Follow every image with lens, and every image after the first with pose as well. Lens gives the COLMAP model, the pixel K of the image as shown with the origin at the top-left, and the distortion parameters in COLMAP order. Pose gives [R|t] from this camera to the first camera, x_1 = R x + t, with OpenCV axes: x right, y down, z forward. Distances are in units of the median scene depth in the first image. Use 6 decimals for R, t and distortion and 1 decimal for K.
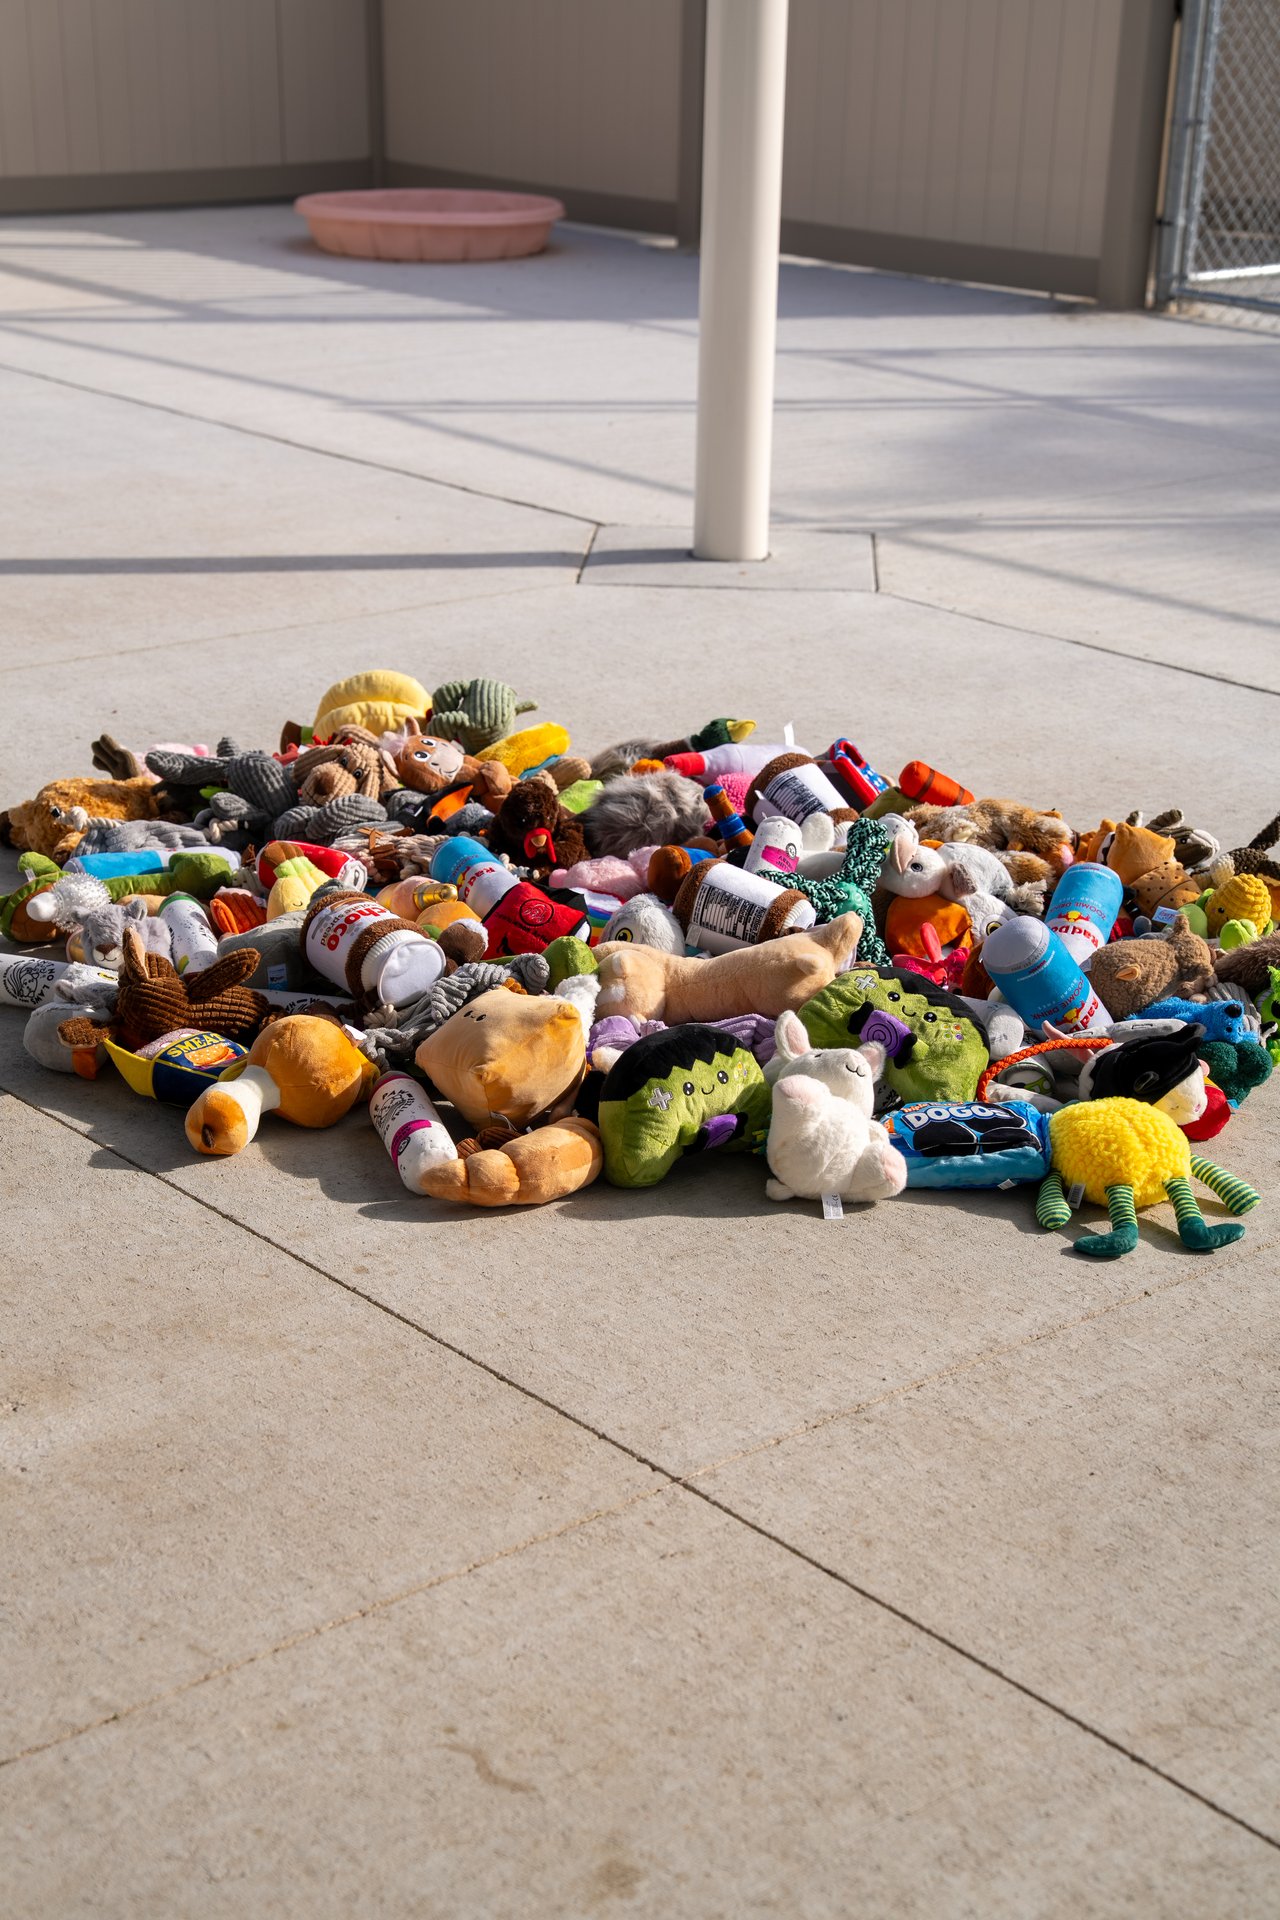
lens RADIAL K [[3263.9, 0, 684.0], [0, 3263.9, 983.2], [0, 0, 1]] dist [0.218029, 0.000000]
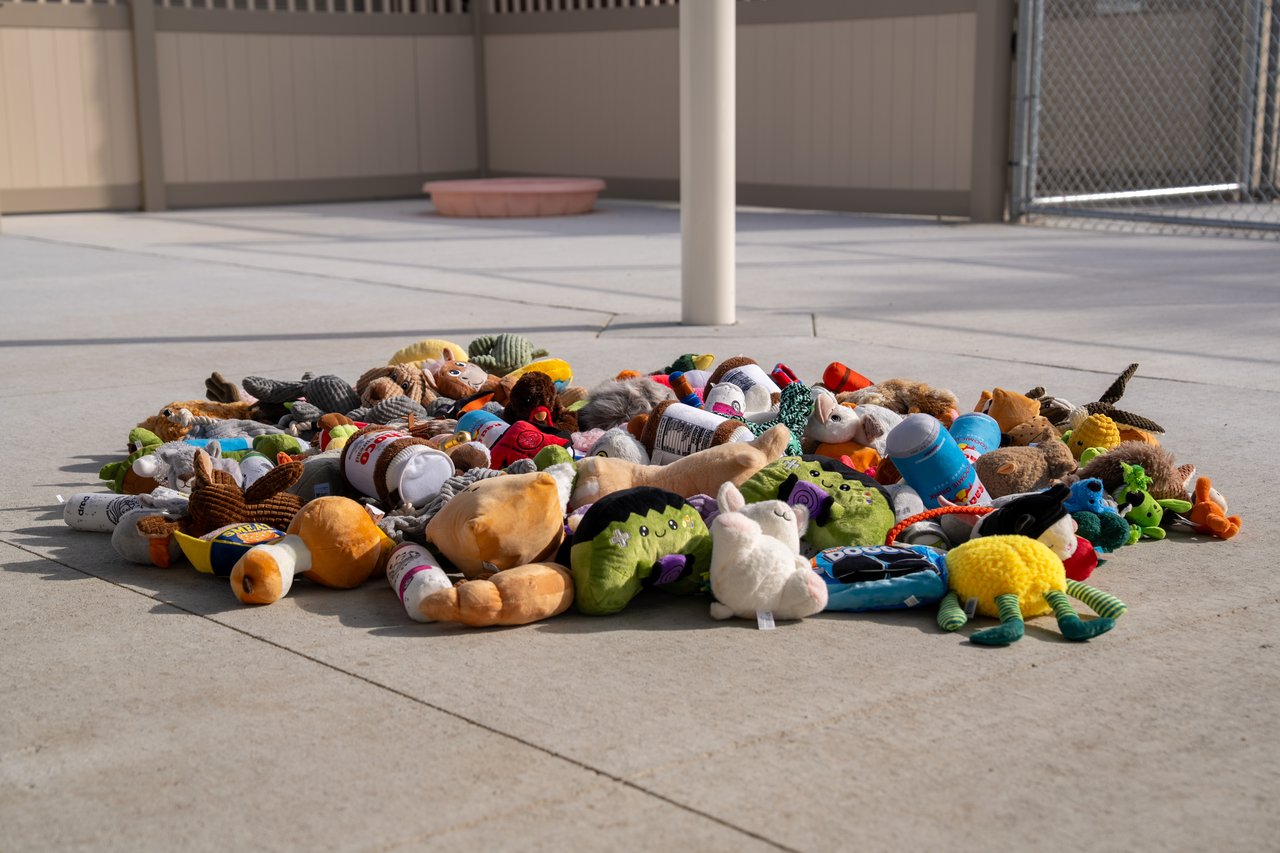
lens RADIAL K [[2175.9, 0, 654.8], [0, 2175.9, 421.6], [0, 0, 1]] dist [0.218029, 0.000000]
pose [[0.999091, -0.033543, -0.026293, 0.027224], [0.028582, 0.984948, -0.170473, 0.126728], [0.031616, 0.169567, 0.985011, 0.194505]]
